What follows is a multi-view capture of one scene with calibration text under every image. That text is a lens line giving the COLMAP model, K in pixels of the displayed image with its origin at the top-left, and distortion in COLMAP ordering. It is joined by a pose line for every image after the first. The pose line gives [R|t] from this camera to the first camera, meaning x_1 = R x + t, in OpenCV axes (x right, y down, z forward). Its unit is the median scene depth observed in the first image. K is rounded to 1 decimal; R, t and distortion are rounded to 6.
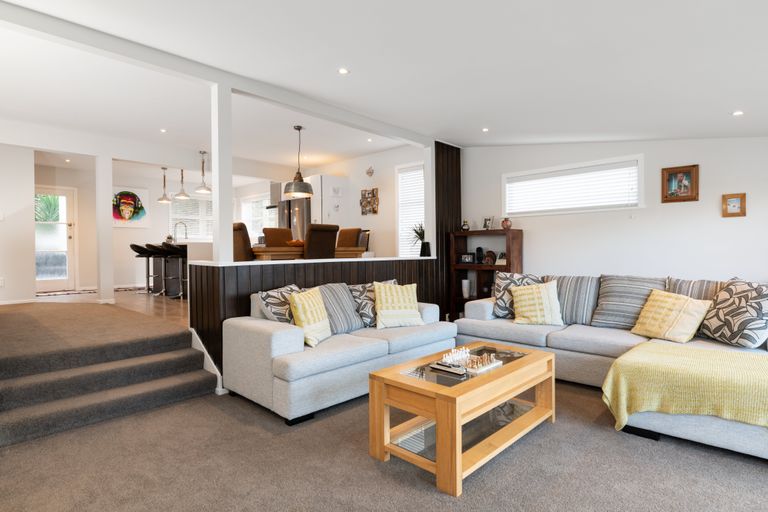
lens RADIAL K [[423.0, 0, 383.9], [0, 423.0, 254.8], [0, 0, 1]] dist [-0.000343, -0.000204]
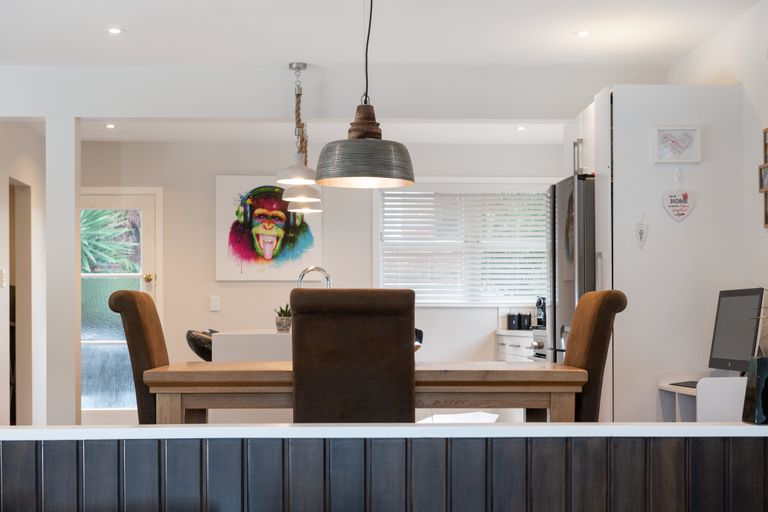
lens RADIAL K [[1302.5, 0, 384.1], [0, 1302.5, 257.0], [0, 0, 1]] dist [0.046970, 0.000000]
pose [[0.717814, -0.027878, -0.695677, 0.285667], [-0.006312, 0.998896, -0.046542, -0.034314], [0.696207, 0.037799, 0.716846, 0.252464]]
